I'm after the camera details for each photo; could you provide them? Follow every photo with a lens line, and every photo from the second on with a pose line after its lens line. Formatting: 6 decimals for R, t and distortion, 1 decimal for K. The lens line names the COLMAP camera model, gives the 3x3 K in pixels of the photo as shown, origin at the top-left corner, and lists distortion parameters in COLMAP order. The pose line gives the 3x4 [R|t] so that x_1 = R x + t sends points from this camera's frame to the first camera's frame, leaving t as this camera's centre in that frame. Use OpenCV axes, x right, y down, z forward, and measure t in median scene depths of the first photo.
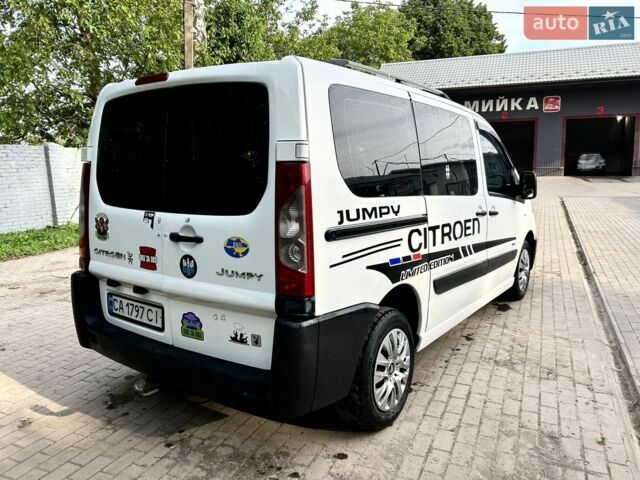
lens RADIAL K [[499.6, 0, 310.2], [0, 499.6, 231.6], [0, 0, 1]] dist [0.060630, -0.068869]
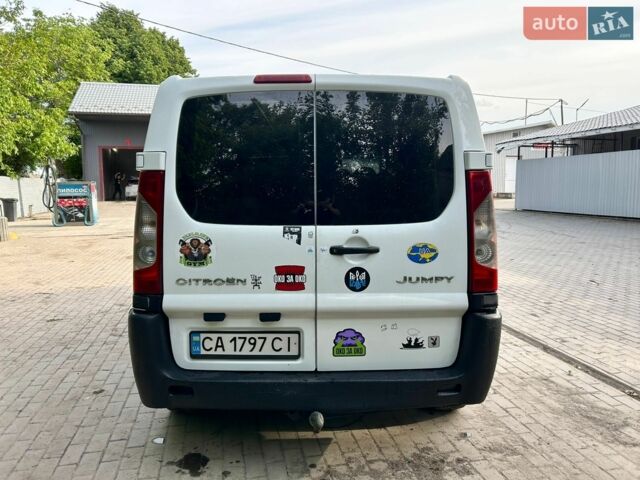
lens RADIAL K [[499.6, 0, 296.2], [0, 499.6, 243.9], [0, 0, 1]] dist [0.060630, -0.068869]
pose [[0.811667, -0.062391, 0.580779, -0.811145], [0.079639, 0.996815, -0.004215, -0.003476], [-0.578666, 0.049674, 0.814050, 0.263251]]
